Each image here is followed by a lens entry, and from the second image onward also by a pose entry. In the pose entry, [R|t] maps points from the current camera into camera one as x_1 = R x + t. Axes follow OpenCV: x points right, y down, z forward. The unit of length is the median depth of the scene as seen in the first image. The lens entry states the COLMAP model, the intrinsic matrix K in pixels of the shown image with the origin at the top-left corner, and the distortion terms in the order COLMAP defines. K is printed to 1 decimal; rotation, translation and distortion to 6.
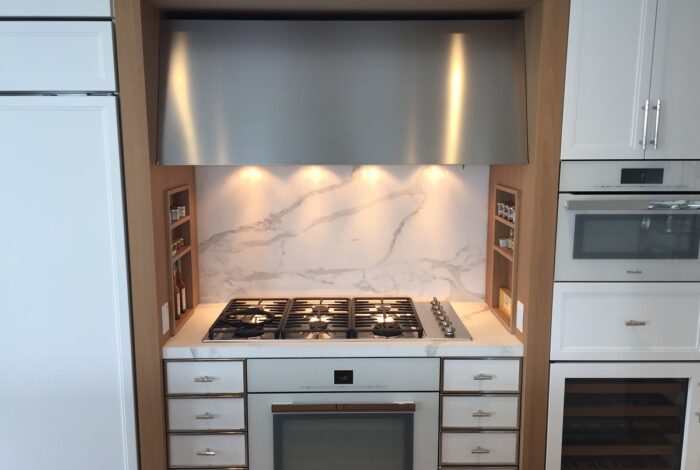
lens RADIAL K [[592.6, 0, 350.0], [0, 592.6, 235.0], [0, 0, 1]] dist [0.068746, -0.075010]
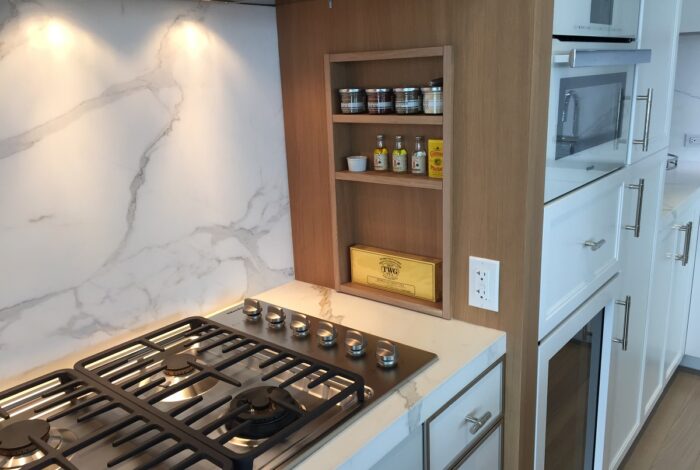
lens RADIAL K [[592.6, 0, 350.0], [0, 592.6, 235.0], [0, 0, 1]] dist [0.068746, -0.075010]
pose [[0.644508, -0.226650, 0.730232, -0.145643], [0.161204, 0.973867, 0.159989, -0.010989], [-0.747411, 0.014602, 0.664202, 0.596746]]
